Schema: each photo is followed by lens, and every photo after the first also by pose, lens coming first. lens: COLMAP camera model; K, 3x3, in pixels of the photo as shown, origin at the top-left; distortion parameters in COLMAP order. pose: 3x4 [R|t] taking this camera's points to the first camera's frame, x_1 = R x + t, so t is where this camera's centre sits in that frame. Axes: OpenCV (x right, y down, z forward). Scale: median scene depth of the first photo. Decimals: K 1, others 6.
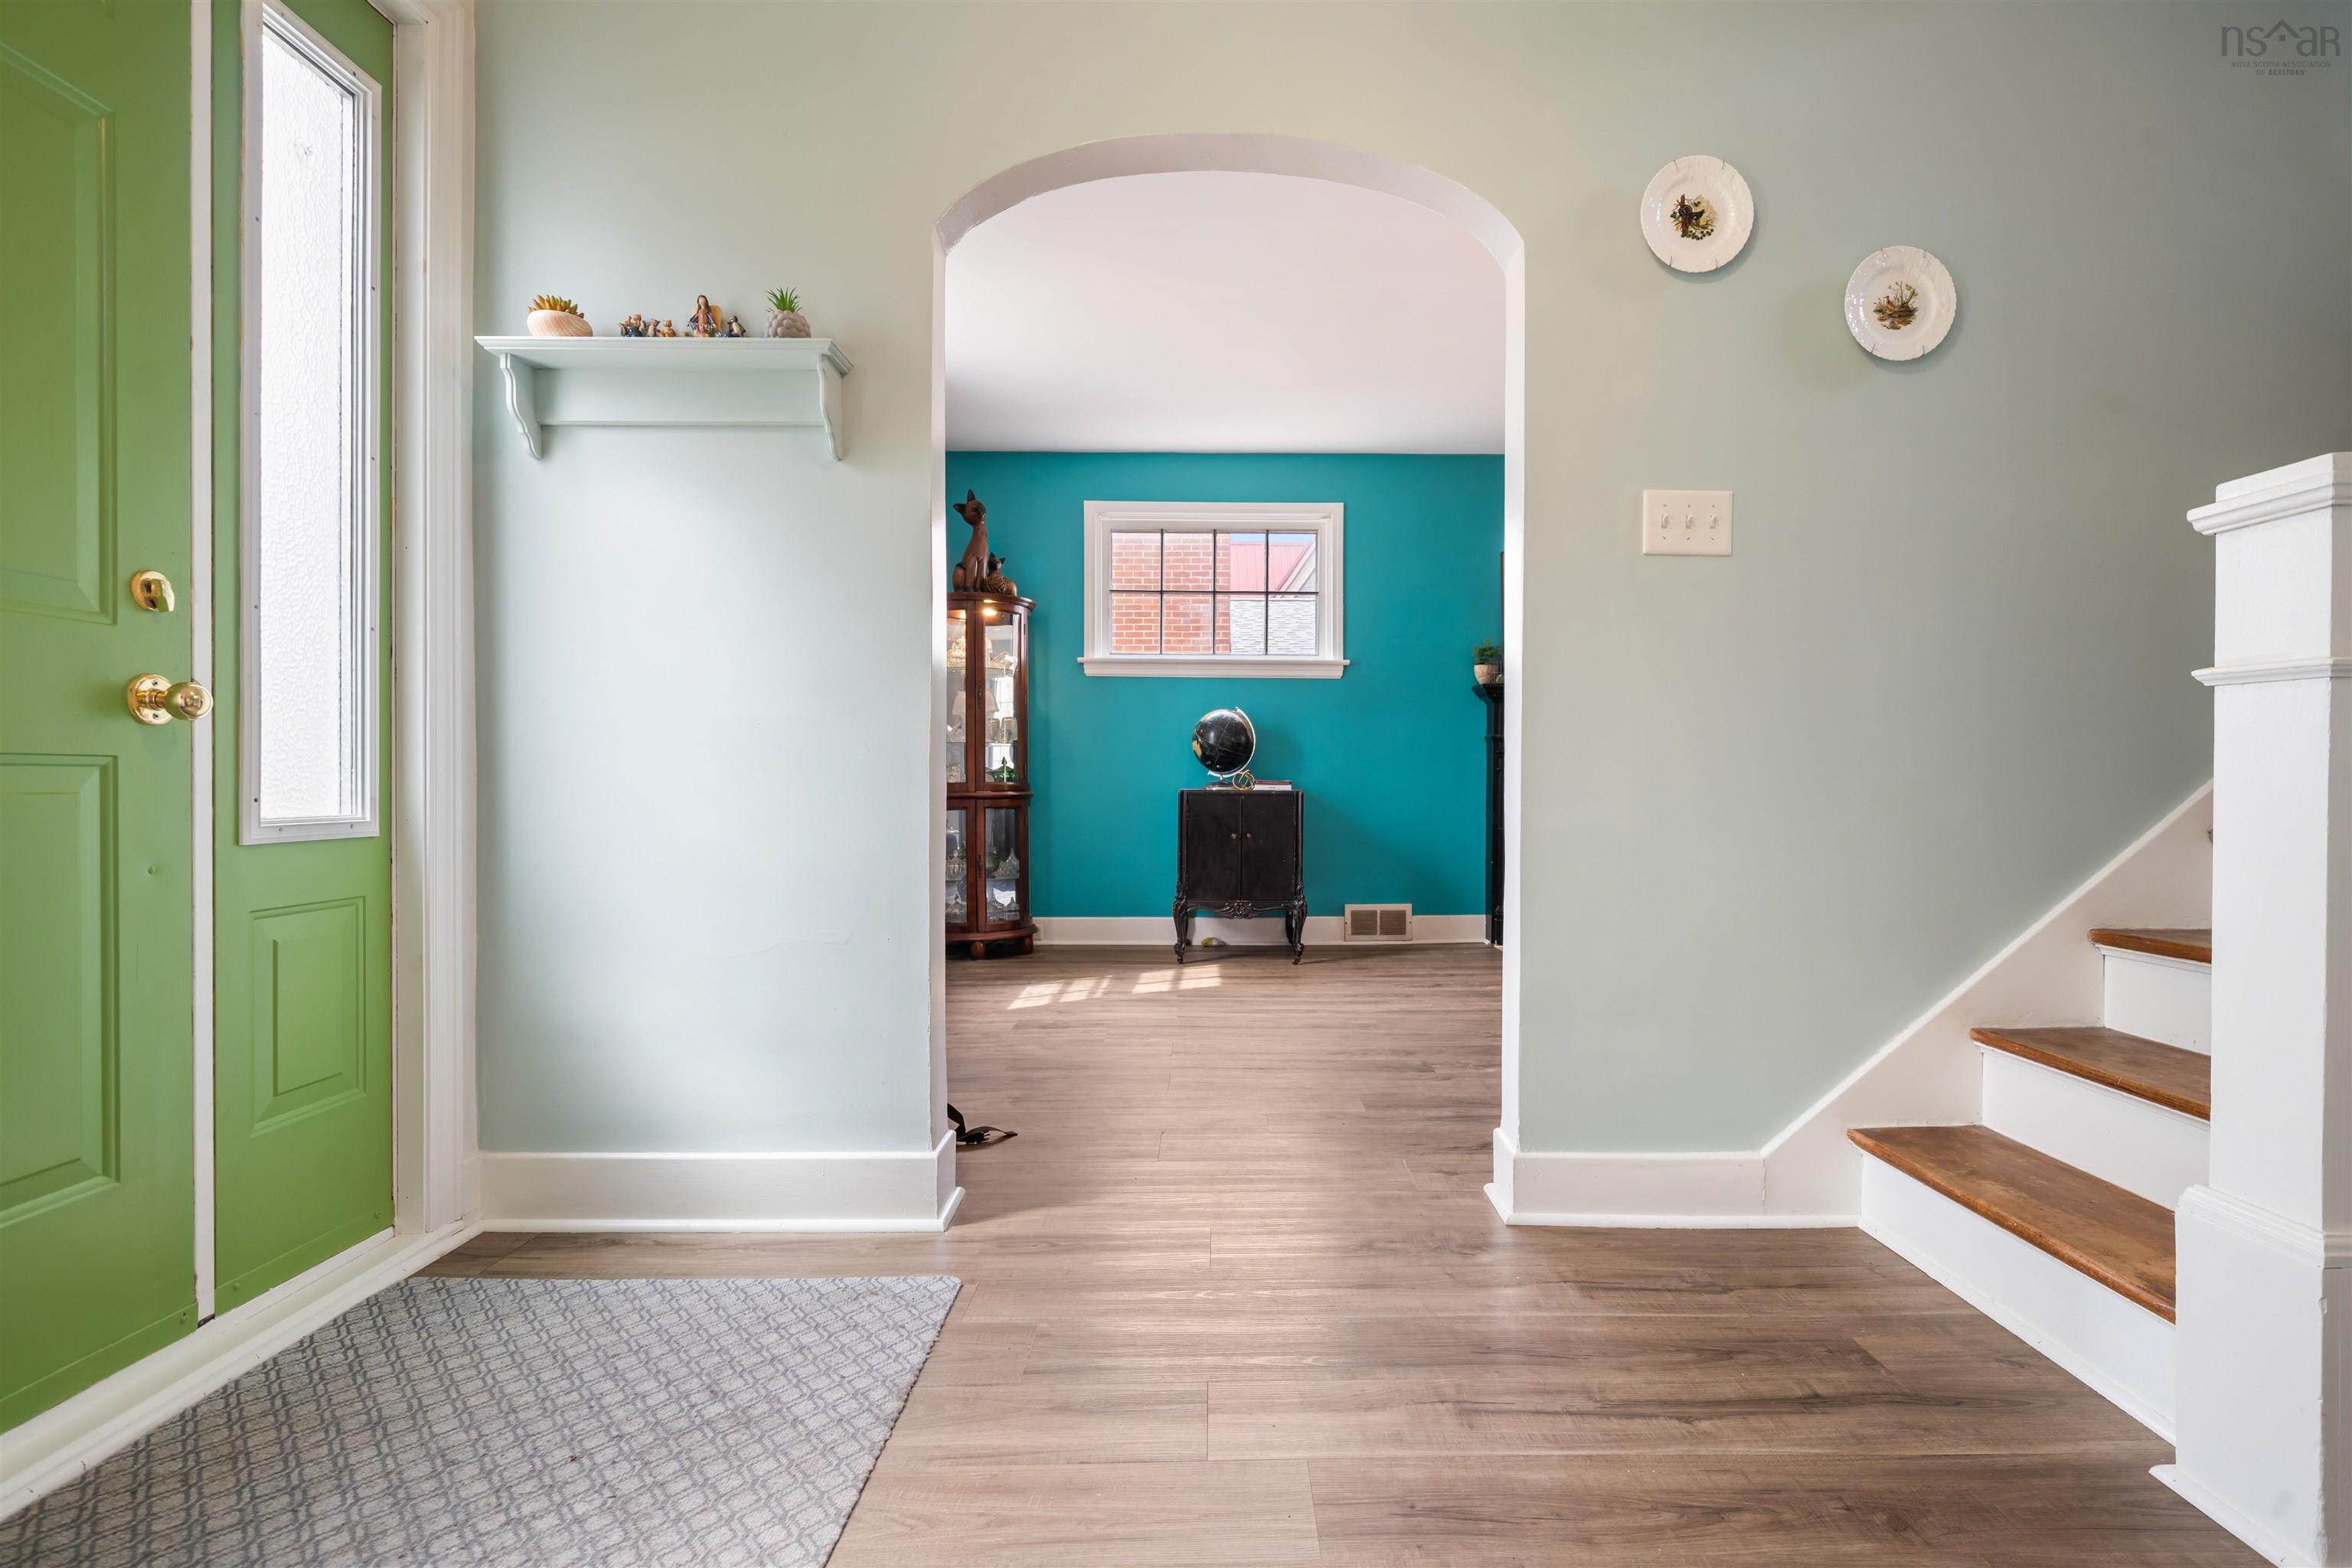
lens RADIAL K [[1142.5, 0, 1240.4], [0, 1142.5, 796.0], [0, 0, 1]] dist [-0.000696, 0.000379]
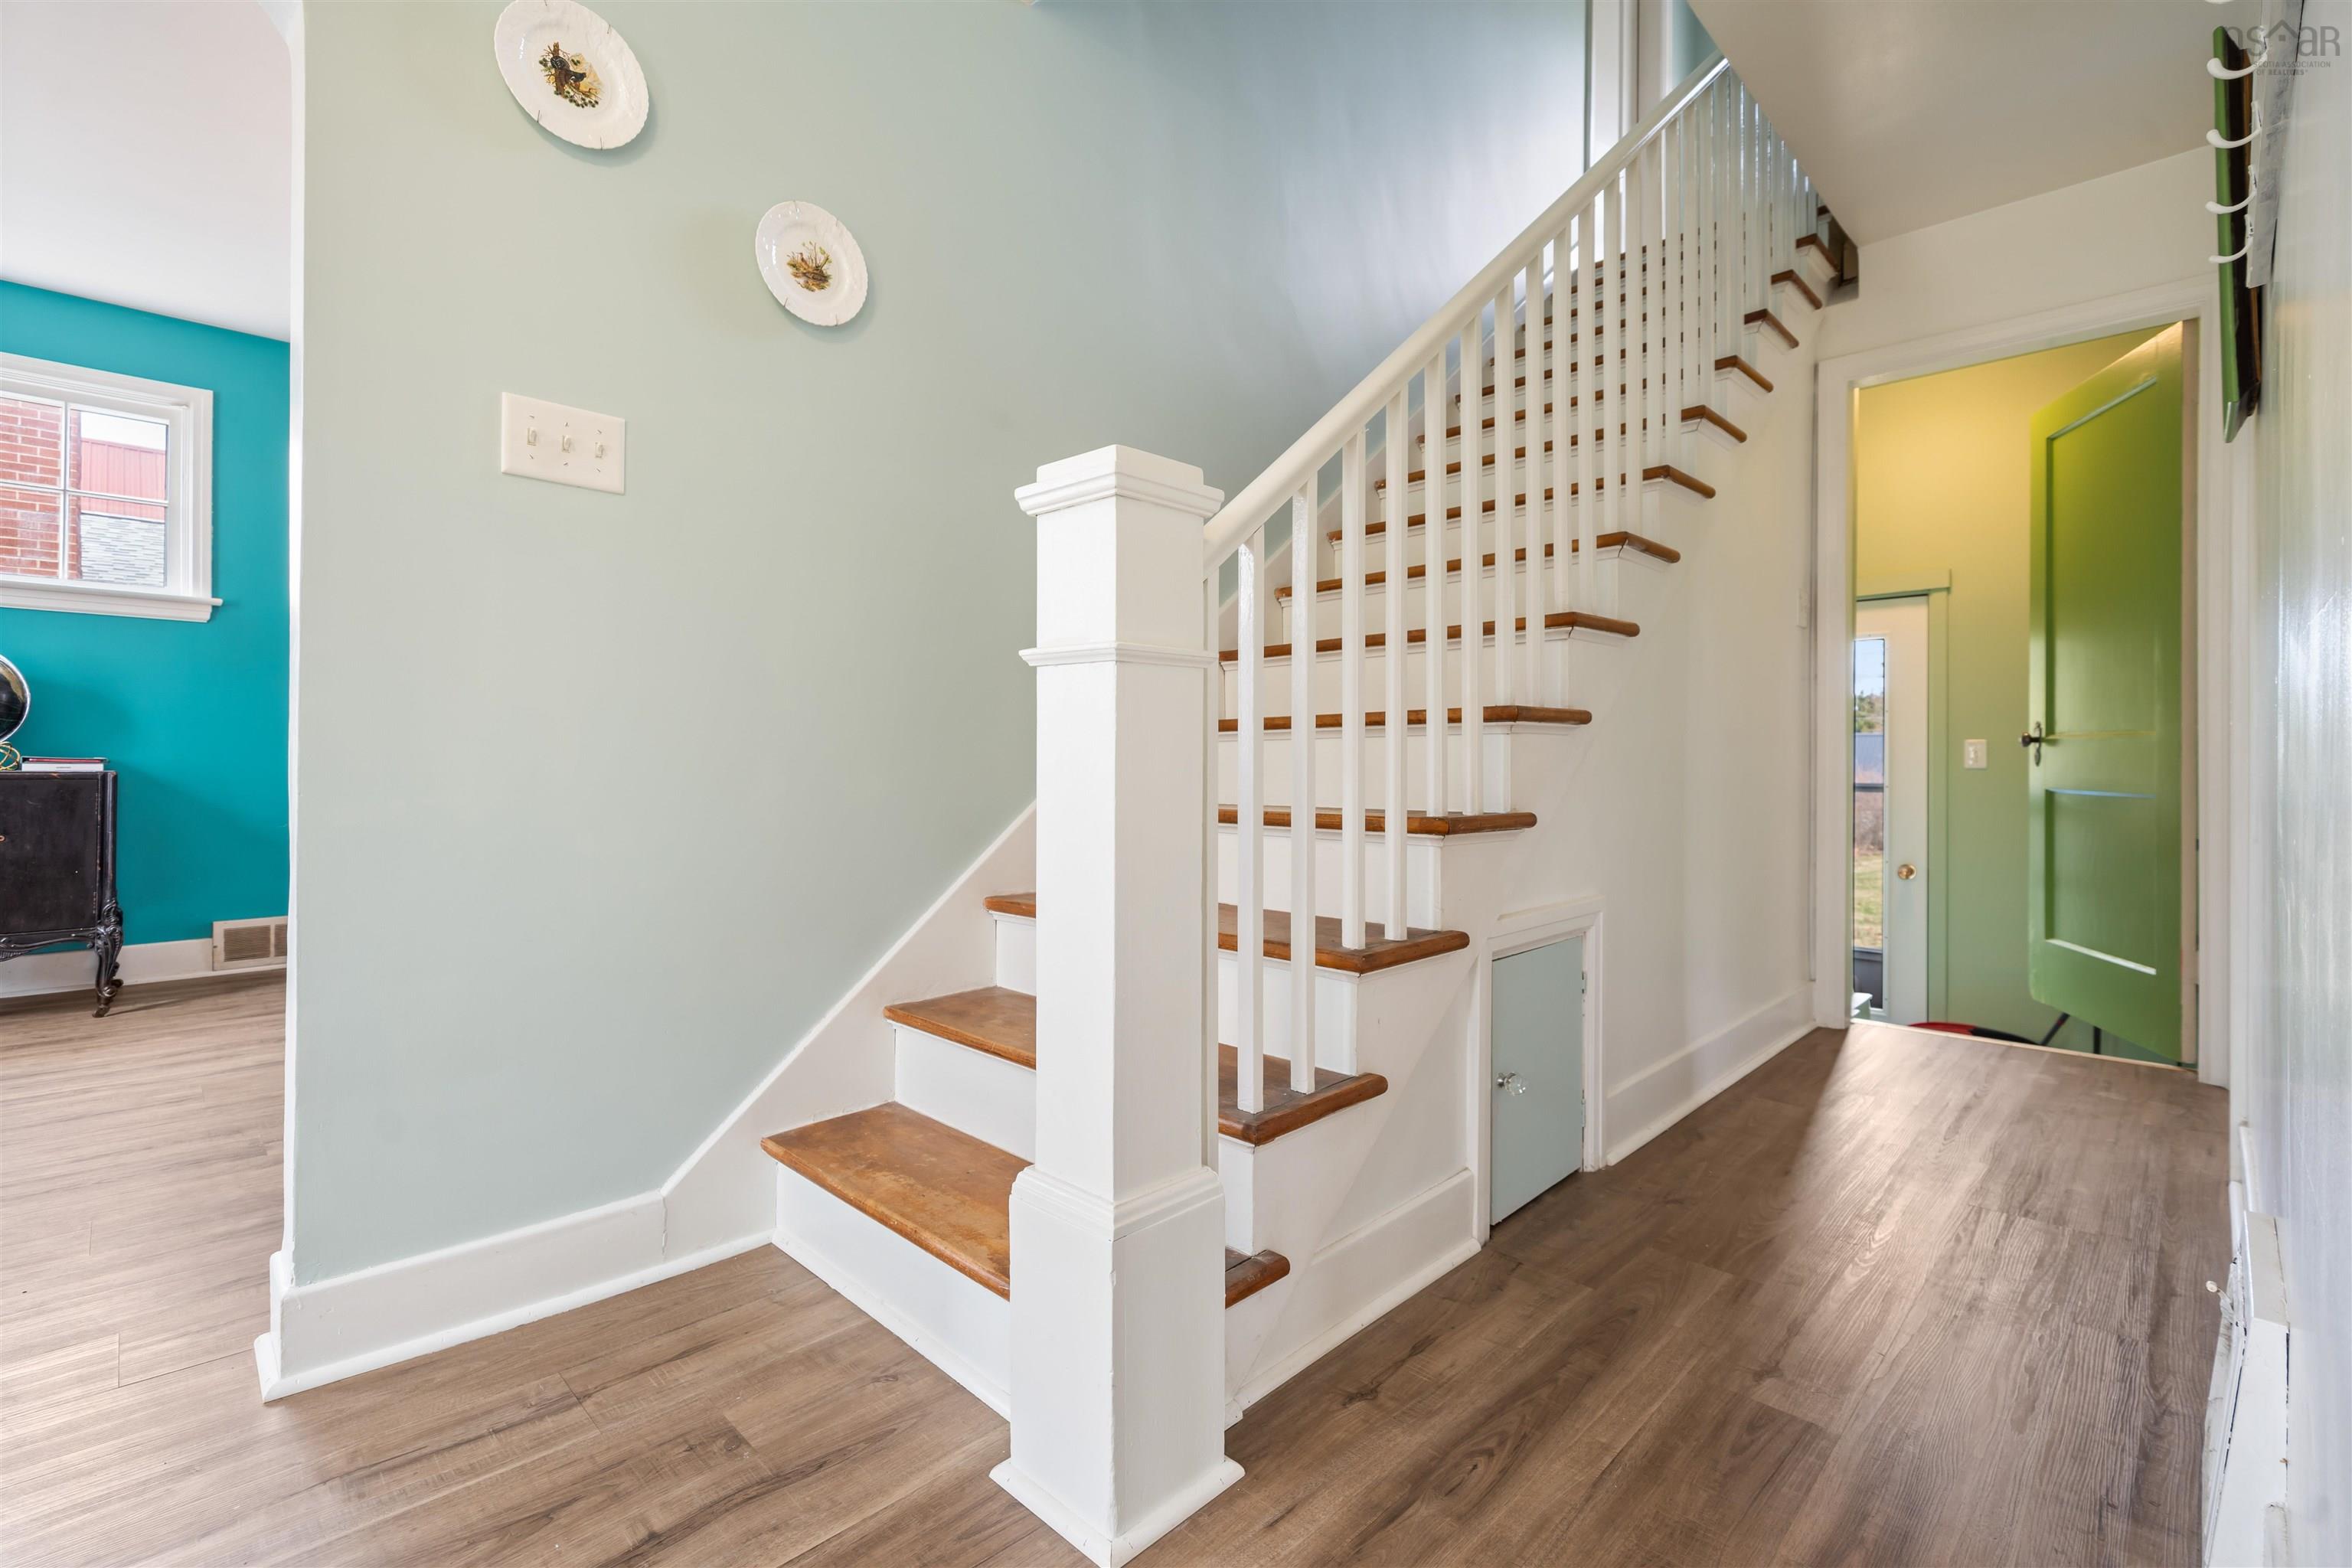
lens RADIAL K [[1044.2, 0, 1182.9], [0, 1044.2, 757.0], [0, 0, 1]] dist [0.000385, -0.000007]
pose [[0.717830, 0.005170, 0.696199, 0.226057], [0.006052, 0.999888, -0.013666, -0.002525], [-0.696192, 0.014023, 0.717718, 0.186677]]
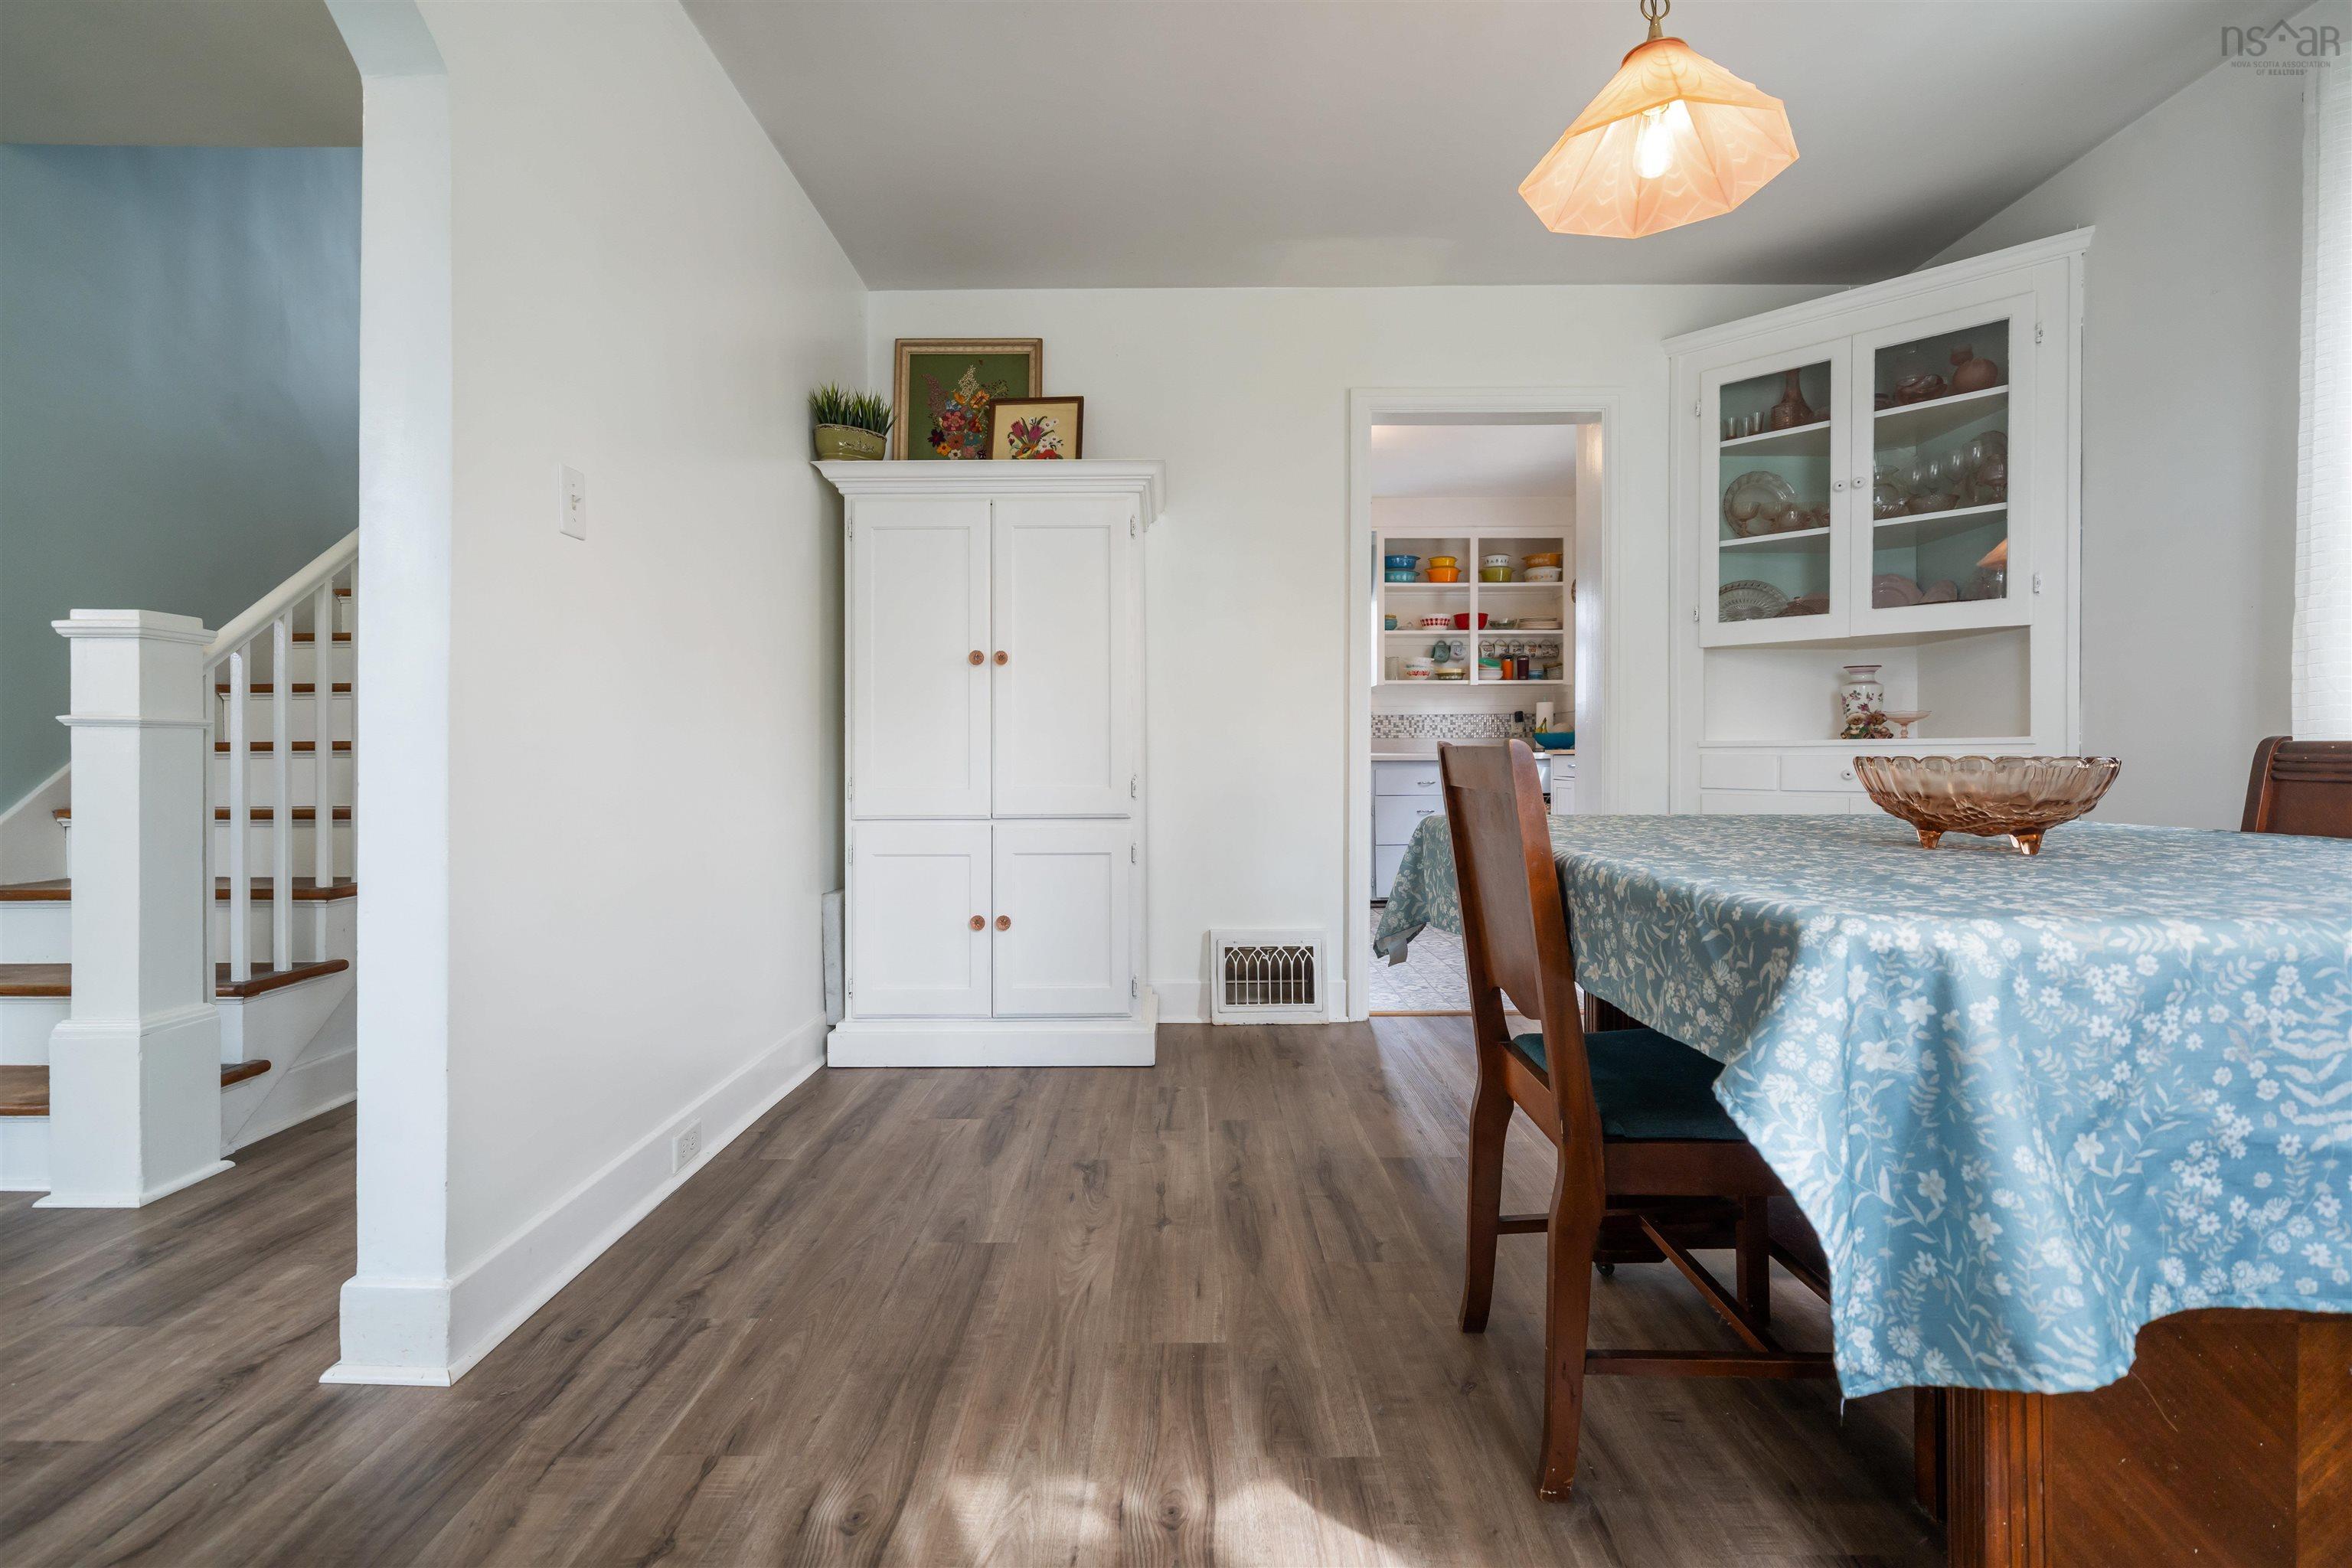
lens RADIAL K [[1064.3, 0, 1169.6], [0, 1064.3, 765.5], [0, 0, 1]] dist [0.000511, 0.000189]
pose [[0.035547, 0.002278, 0.999365, -0.493127], [0.014877, 0.999885, -0.002809, -0.006677], [-0.999257, 0.014967, 0.035509, -0.505370]]
